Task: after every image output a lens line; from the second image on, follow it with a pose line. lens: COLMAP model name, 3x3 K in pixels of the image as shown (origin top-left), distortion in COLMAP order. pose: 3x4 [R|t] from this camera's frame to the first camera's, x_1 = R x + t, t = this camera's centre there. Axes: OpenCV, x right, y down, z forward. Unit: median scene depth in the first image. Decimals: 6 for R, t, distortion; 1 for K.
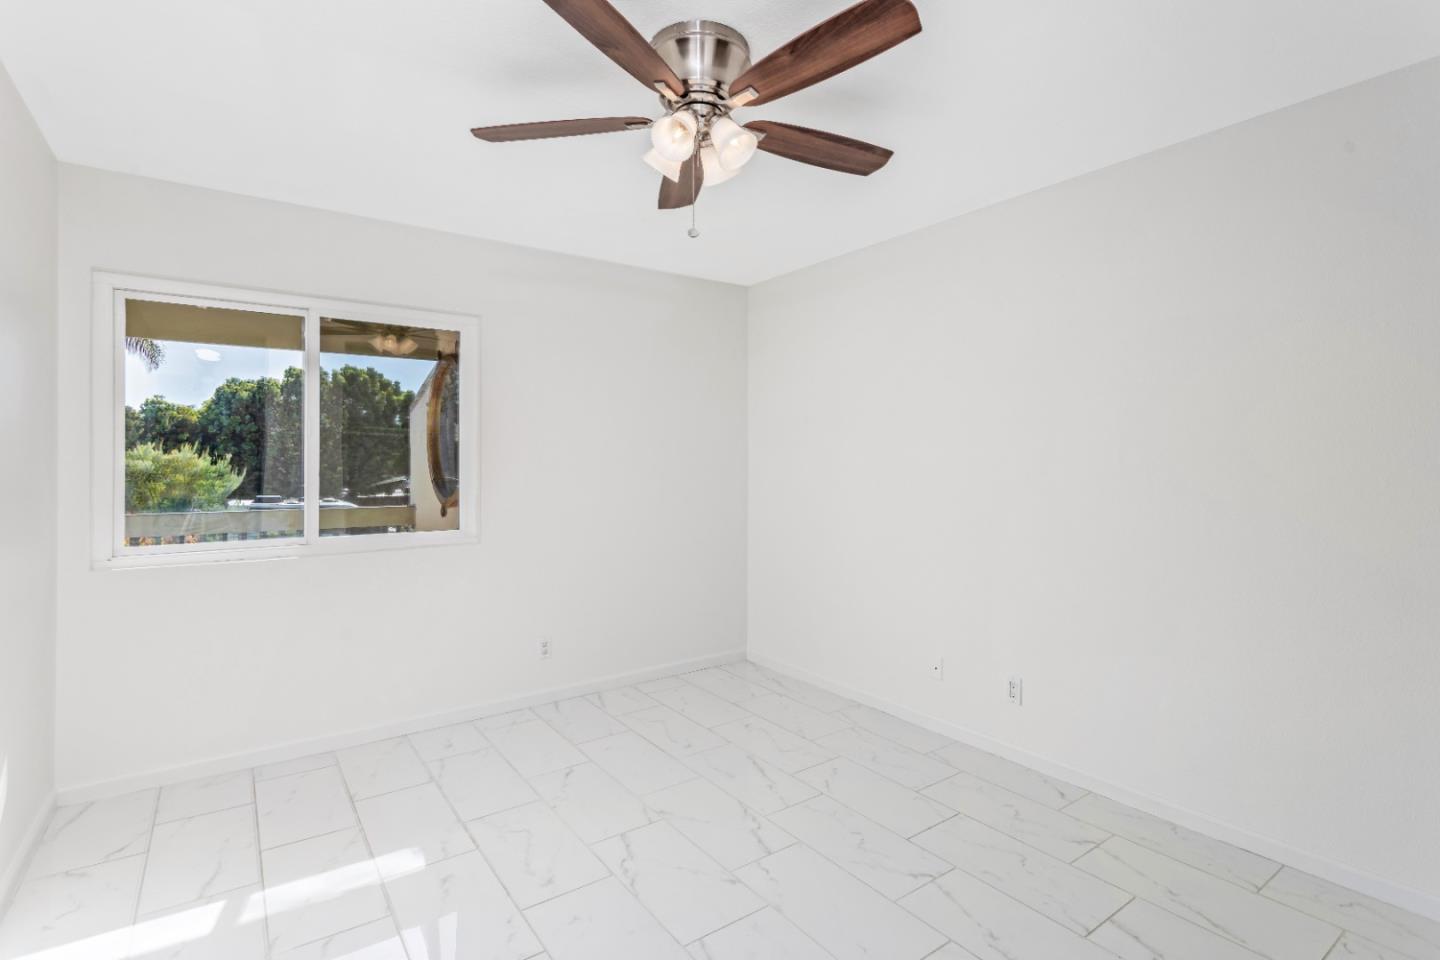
lens RADIAL K [[693.1, 0, 719.3], [0, 693.1, 457.6], [0, 0, 1]] dist [0.000642, -0.000126]
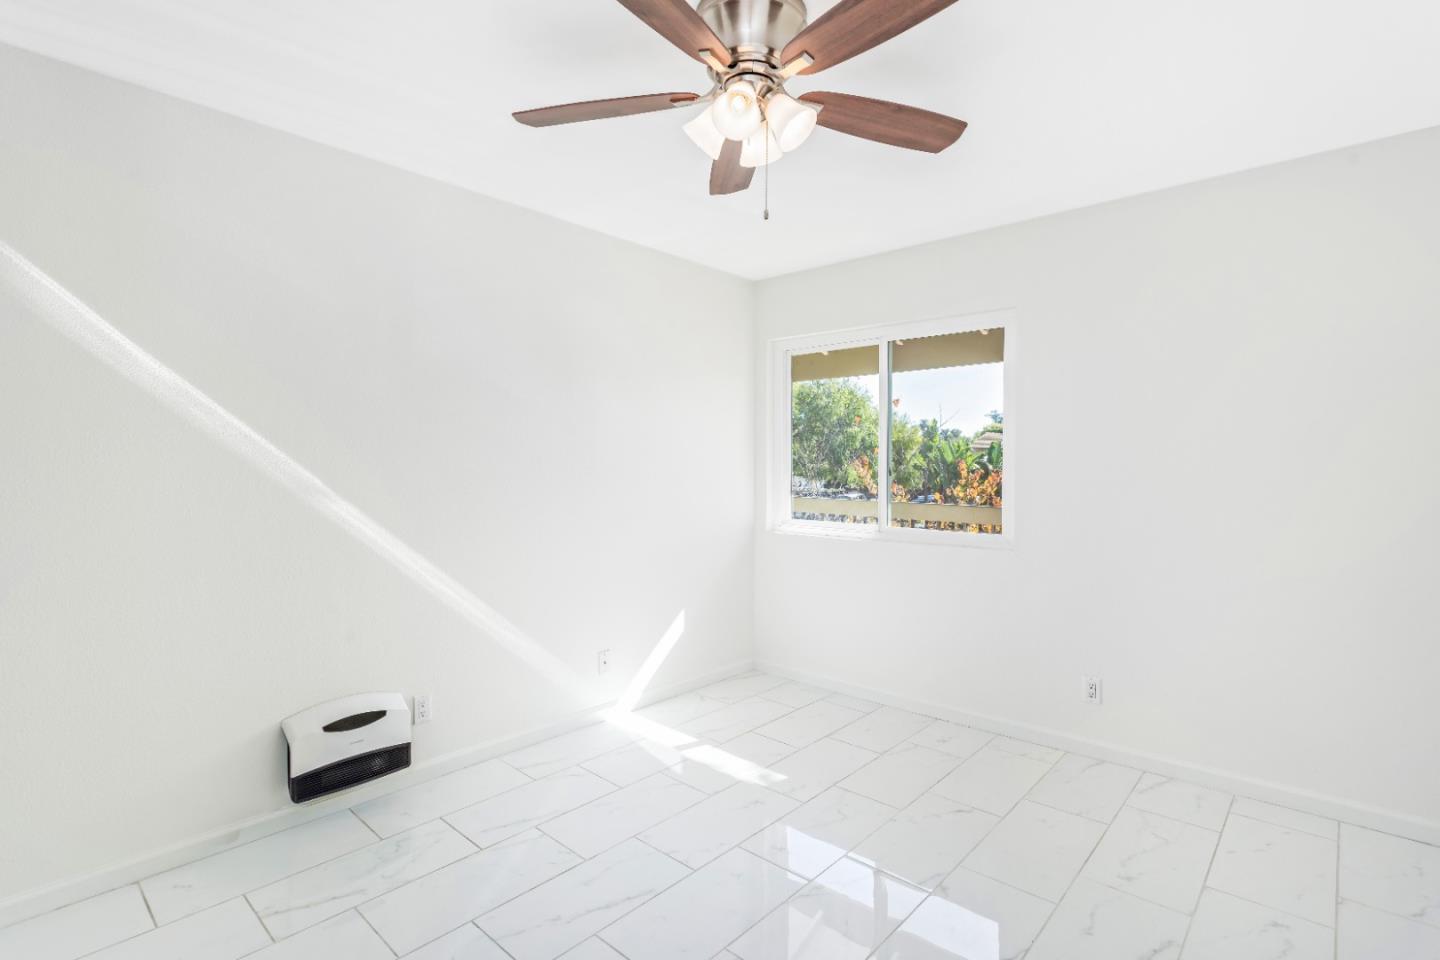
lens RADIAL K [[690.7, 0, 719.4], [0, 690.7, 476.2], [0, 0, 1]] dist [0.004113, 0.000677]
pose [[0.212807, 0.018041, -0.976928, 0.594165], [0.002708, 0.999815, 0.019054, 0.005109], [0.977091, -0.006701, 0.212718, 0.517114]]
